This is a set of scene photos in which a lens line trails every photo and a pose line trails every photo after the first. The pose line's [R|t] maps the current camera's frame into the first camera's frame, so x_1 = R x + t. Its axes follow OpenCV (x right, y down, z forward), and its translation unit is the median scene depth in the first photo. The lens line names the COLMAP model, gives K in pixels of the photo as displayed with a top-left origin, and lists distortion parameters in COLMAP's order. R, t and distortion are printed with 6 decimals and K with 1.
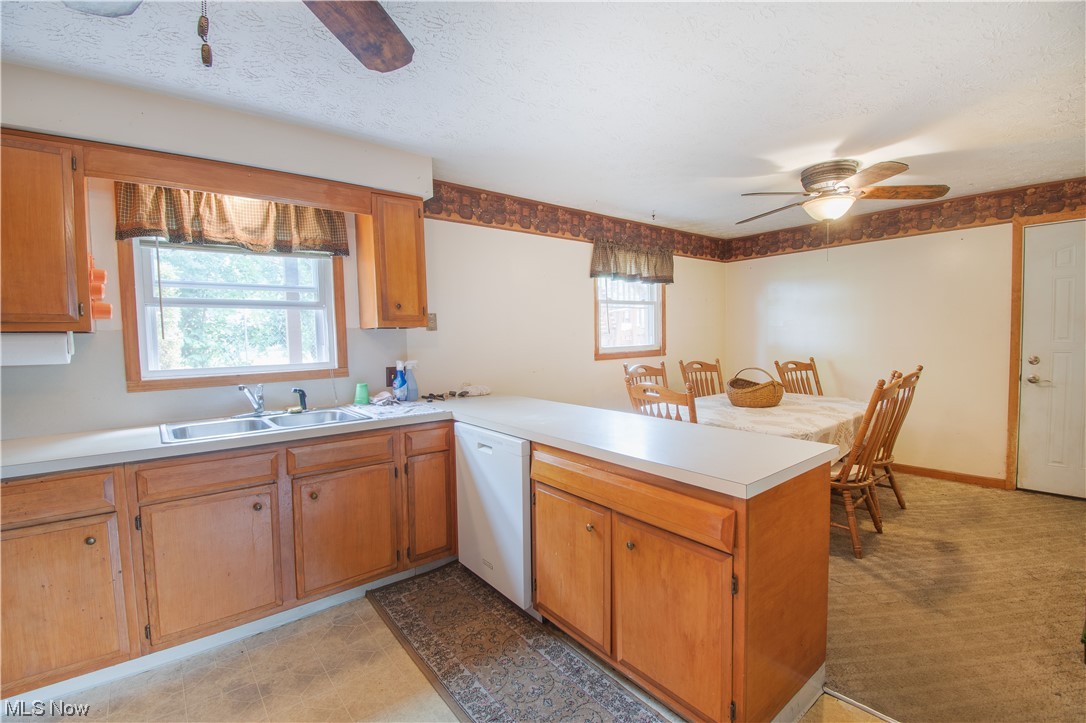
lens RADIAL K [[476.4, 0, 542.6], [0, 476.4, 364.7], [0, 0, 1]] dist [0.012247, -0.021837]
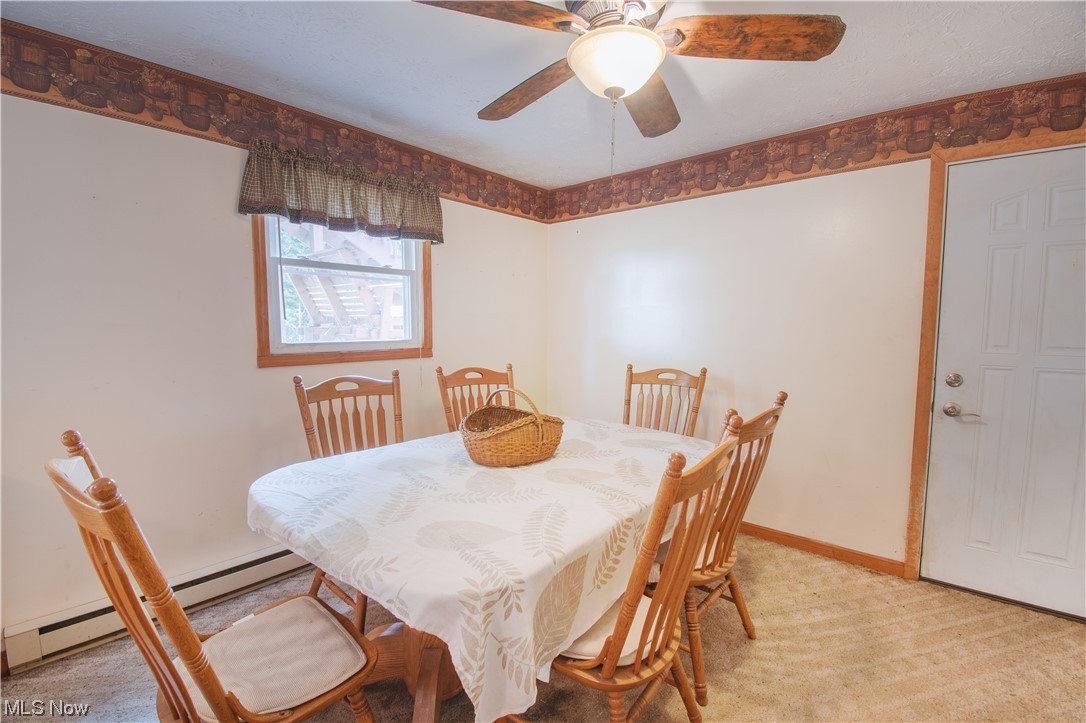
lens RADIAL K [[476.4, 0, 542.6], [0, 476.4, 364.7], [0, 0, 1]] dist [0.012247, -0.021837]
pose [[0.984980, 0.012825, 0.172193, 0.382736], [-0.016856, 0.999617, 0.021965, -0.033533], [-0.171845, -0.024538, 0.984818, 0.456257]]
